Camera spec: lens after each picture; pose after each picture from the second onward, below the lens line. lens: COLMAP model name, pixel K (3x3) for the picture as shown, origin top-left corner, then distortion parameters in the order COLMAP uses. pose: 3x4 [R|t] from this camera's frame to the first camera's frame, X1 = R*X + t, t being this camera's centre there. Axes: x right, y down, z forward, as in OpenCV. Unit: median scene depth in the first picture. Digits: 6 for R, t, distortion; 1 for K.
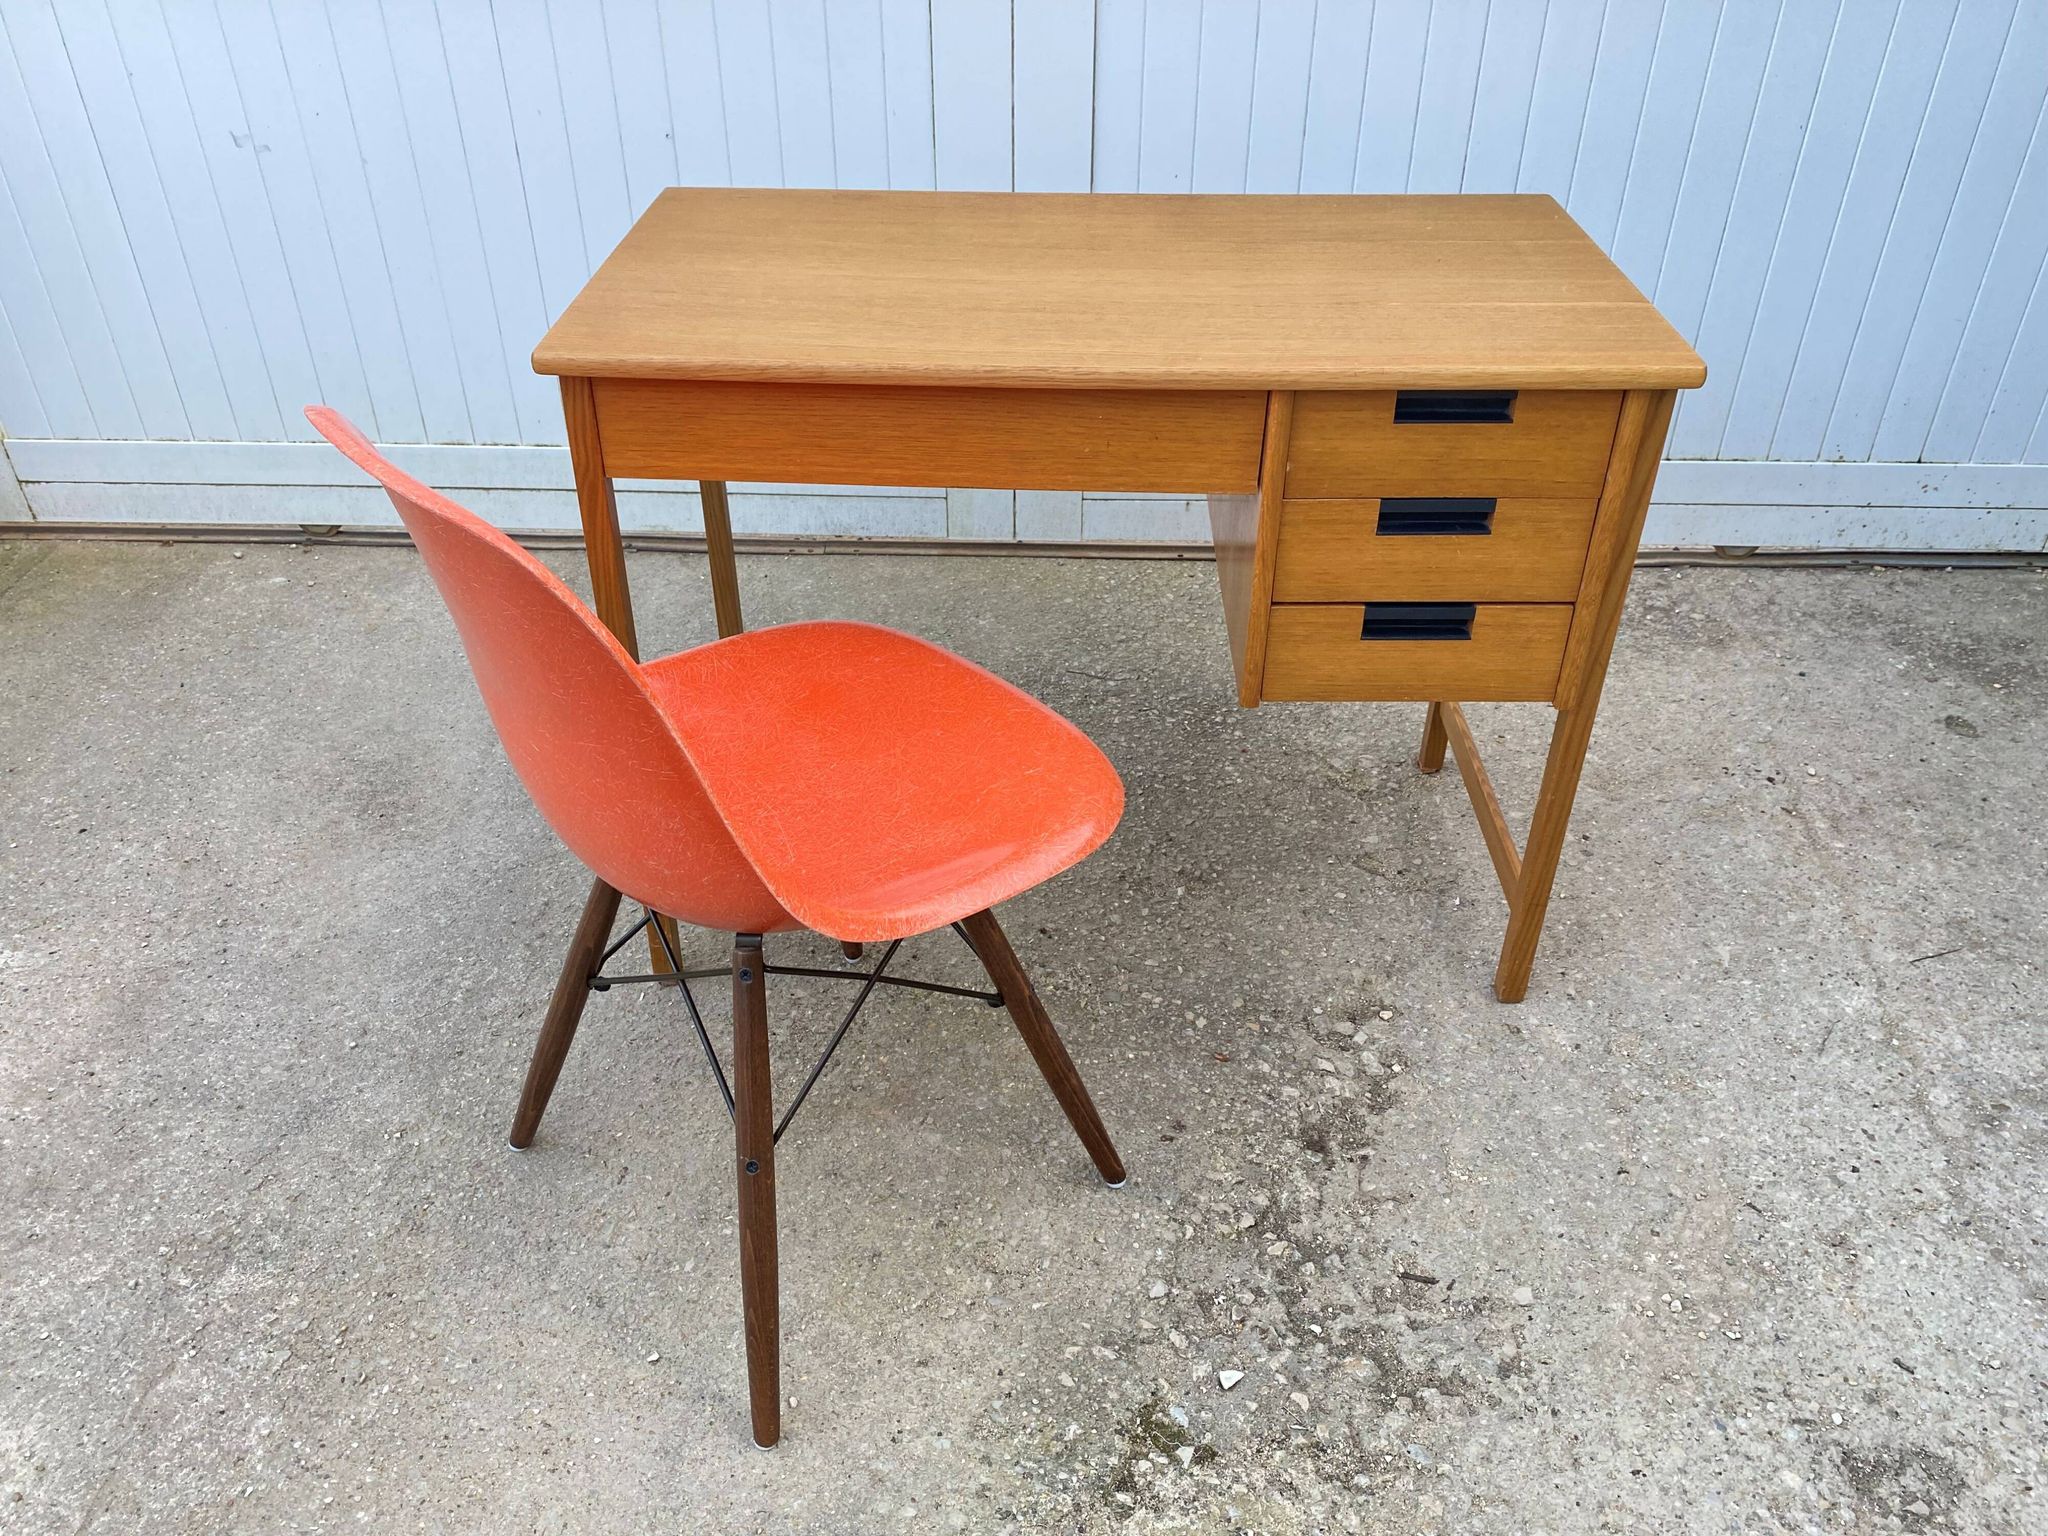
lens RADIAL K [[1566.3, 0, 1008.1], [0, 1566.3, 758.9], [0, 0, 1]] dist [0.015347, -0.011823]
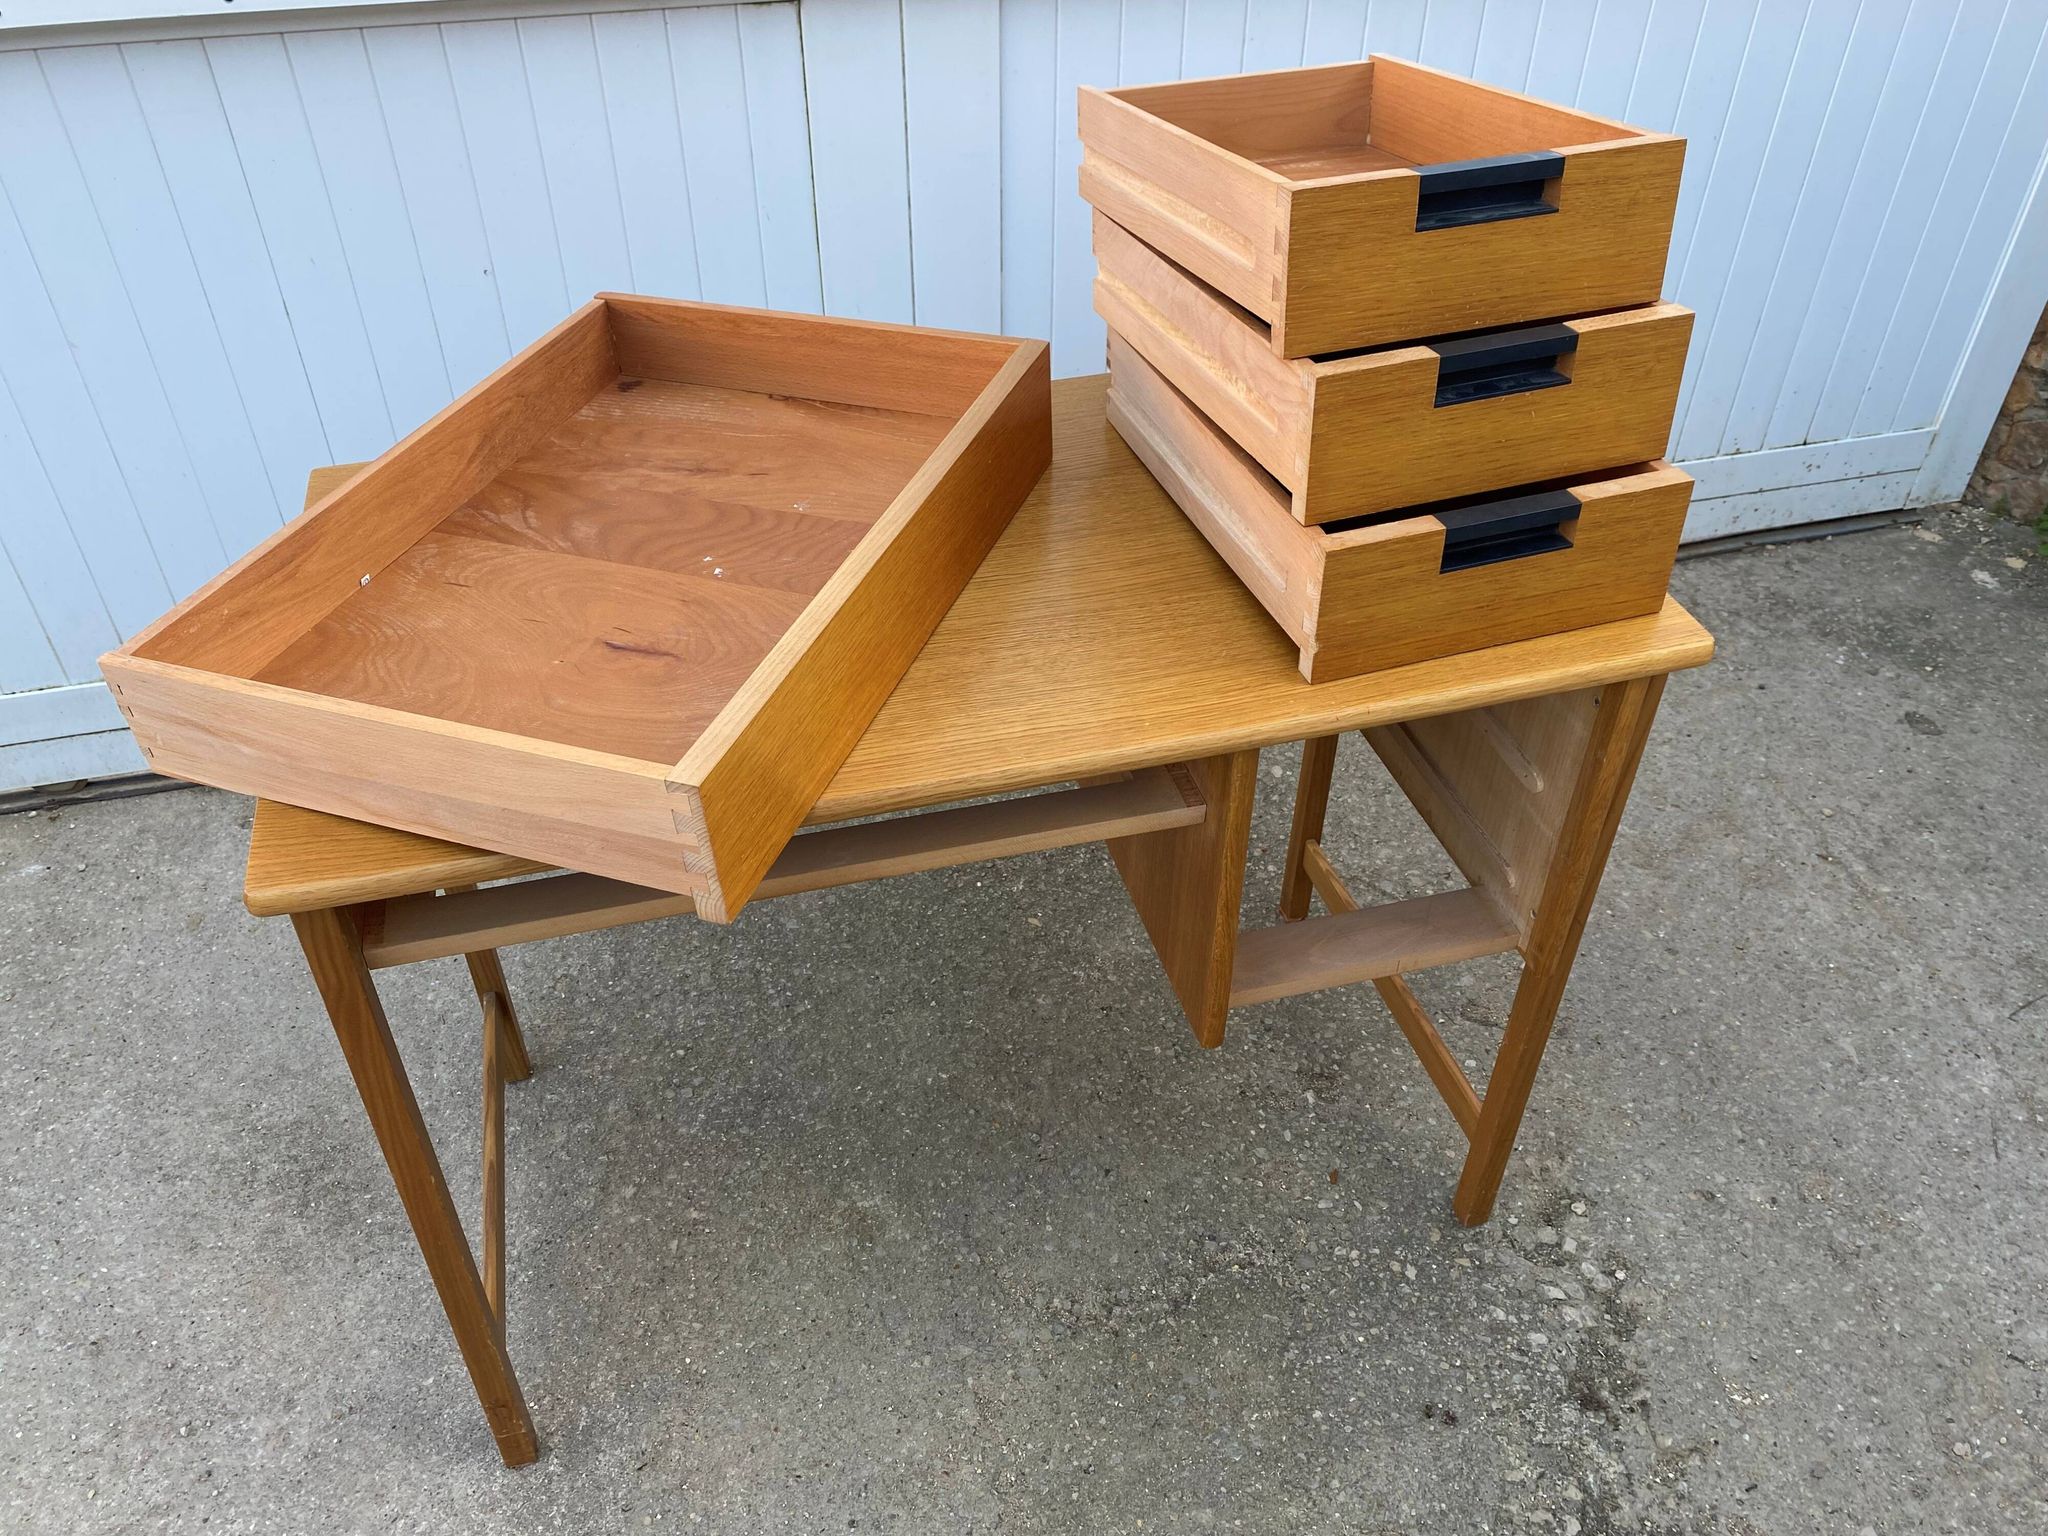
lens RADIAL K [[1566.3, 0, 1005.3], [0, 1566.3, 761.5], [0, 0, 1]] dist [0.015347, -0.011823]
pose [[0.957447, -0.181763, 0.224181, -0.253252], [0.162485, 0.981446, 0.101793, -0.253776], [-0.238524, -0.061035, 0.969217, 0.195946]]
